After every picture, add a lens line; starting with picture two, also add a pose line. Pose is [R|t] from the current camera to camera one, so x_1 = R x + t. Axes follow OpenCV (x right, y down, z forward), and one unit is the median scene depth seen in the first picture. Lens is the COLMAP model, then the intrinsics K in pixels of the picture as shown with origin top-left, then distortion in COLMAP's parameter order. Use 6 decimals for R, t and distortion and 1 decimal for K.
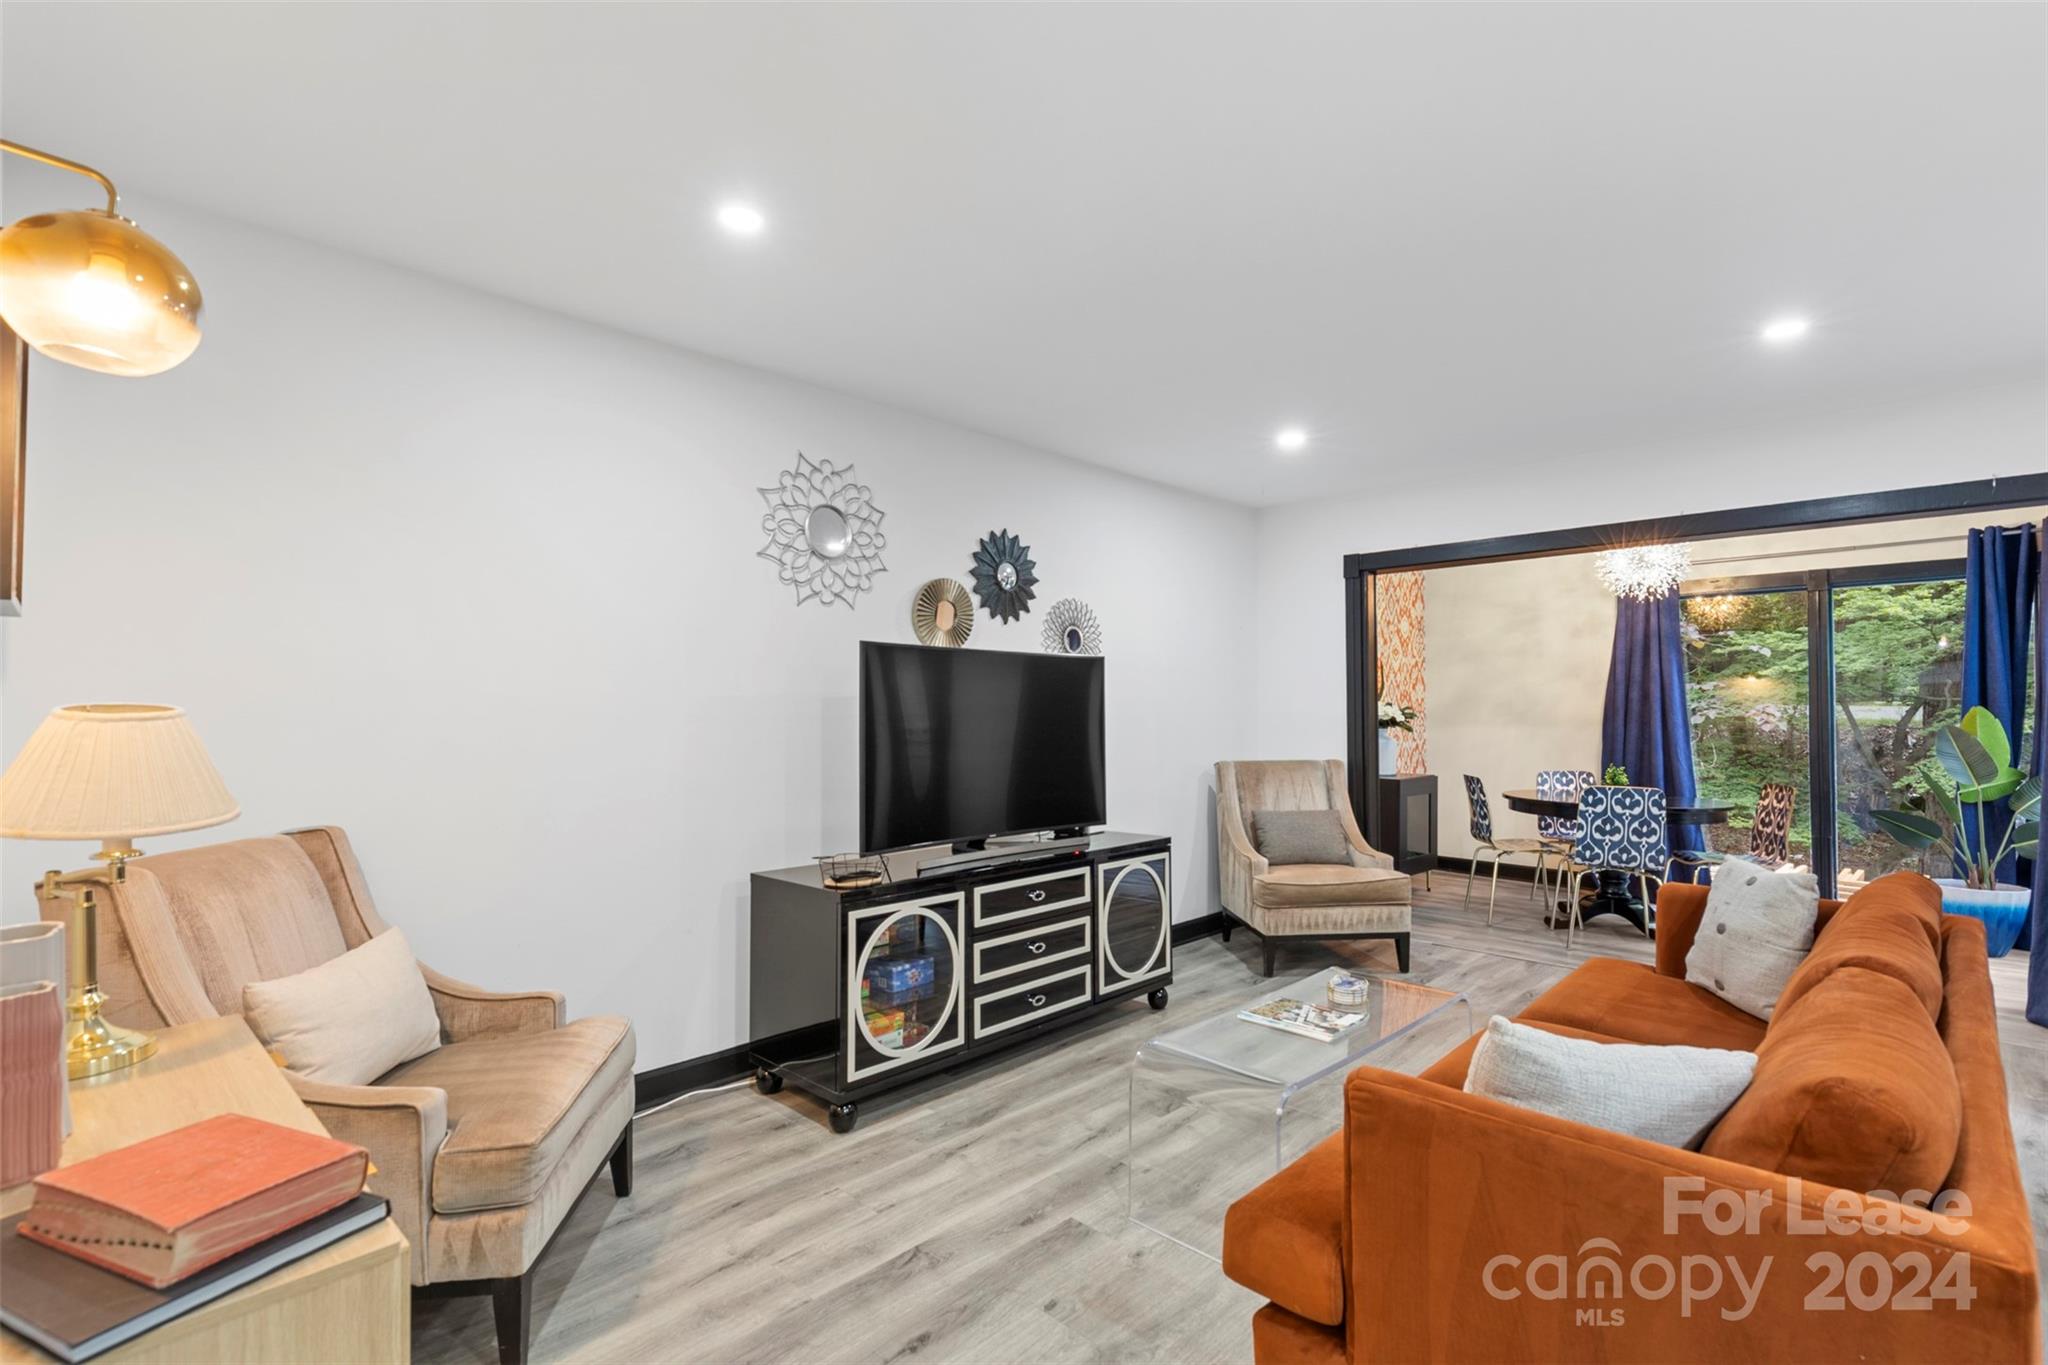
lens RADIAL K [[943.5, 0, 1033.4], [0, 943.5, 691.9], [0, 0, 1]] dist [0.008681, -0.001770]
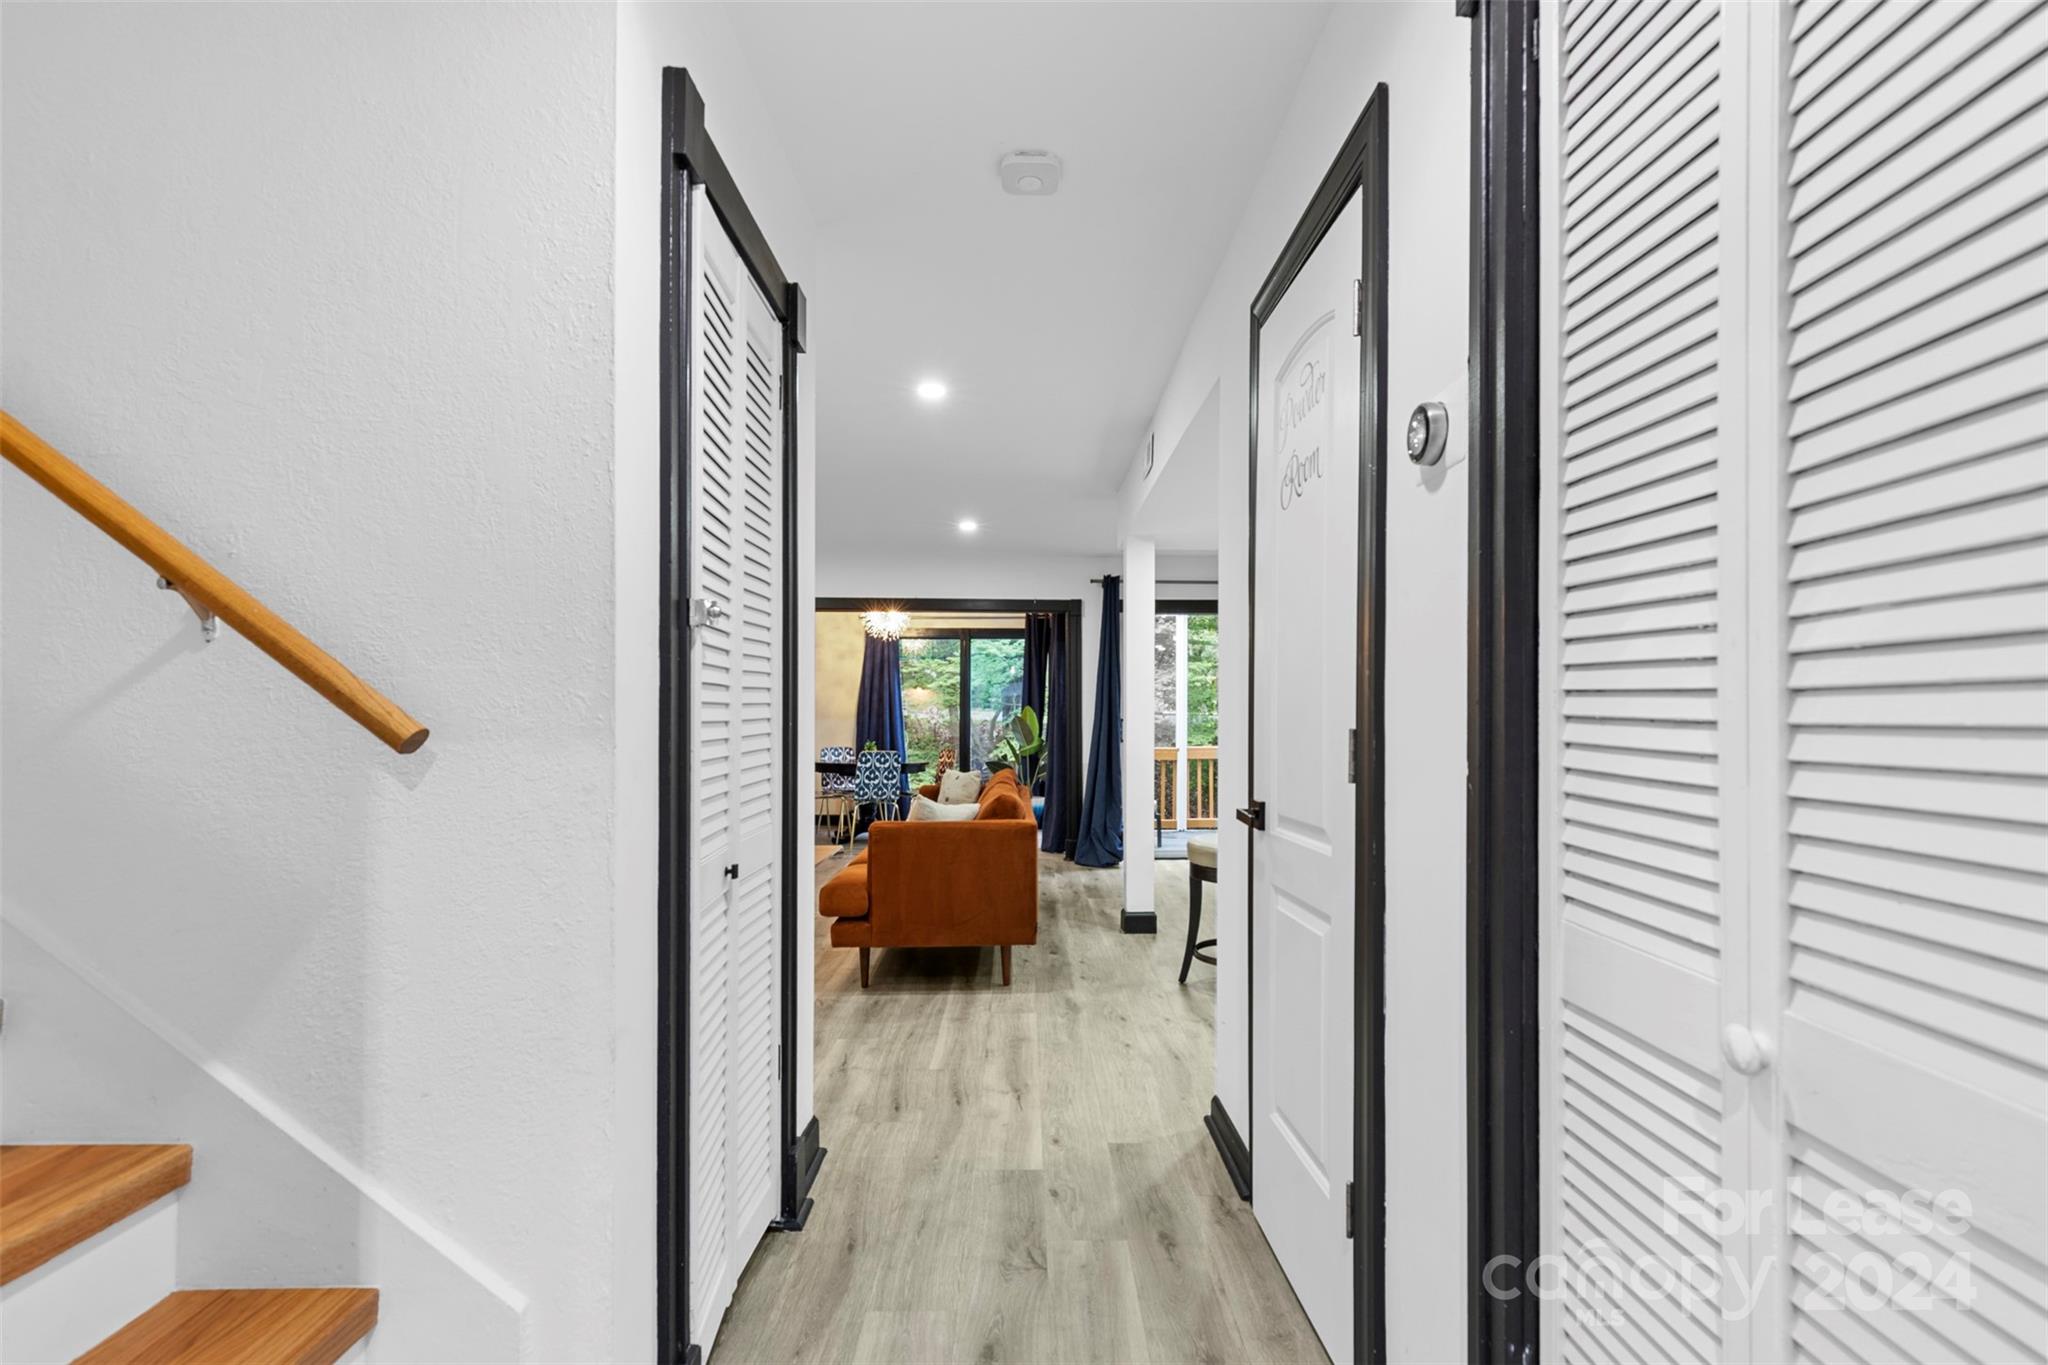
lens RADIAL K [[943.5, 0, 1023.0], [0, 943.5, 699.1], [0, 0, 1]] dist [0.008681, -0.001770]
pose [[0.711516, 0.016429, 0.702478, -0.457164], [-0.018805, 0.999814, -0.004336, 0.011226], [-0.702419, -0.010125, 0.711692, -0.455062]]
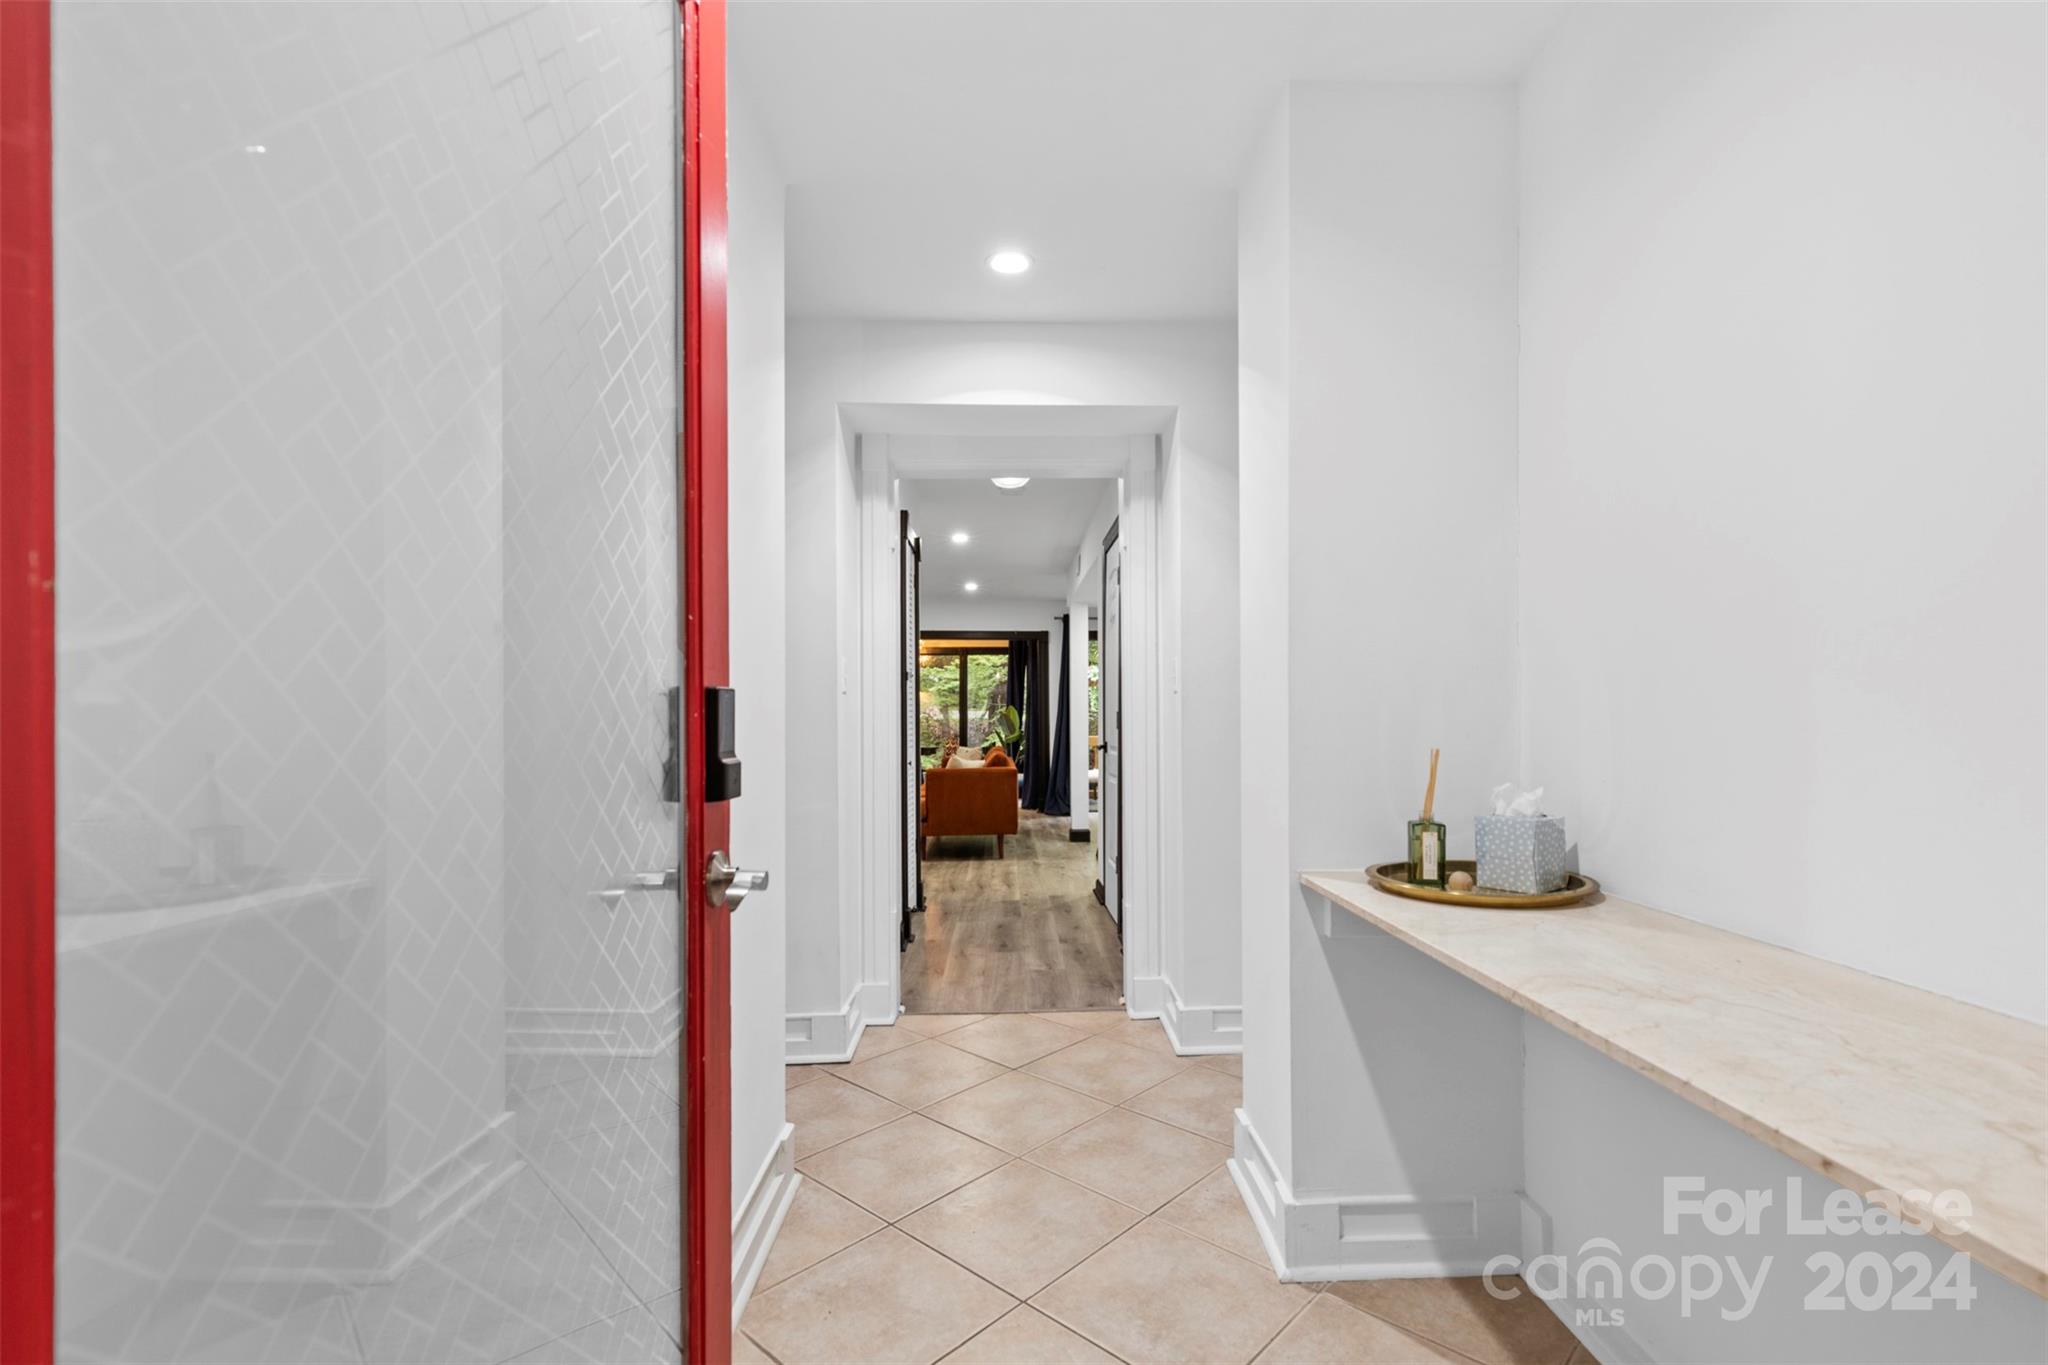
lens RADIAL K [[943.5, 0, 1024.5], [0, 943.5, 697.3], [0, 0, 1]] dist [0.008681, -0.001770]
pose [[0.696901, 0.013946, 0.717032, -1.040872], [-0.013027, 0.999892, -0.006786, 0.011128], [-0.717049, -0.004611, 0.697007, -1.034522]]
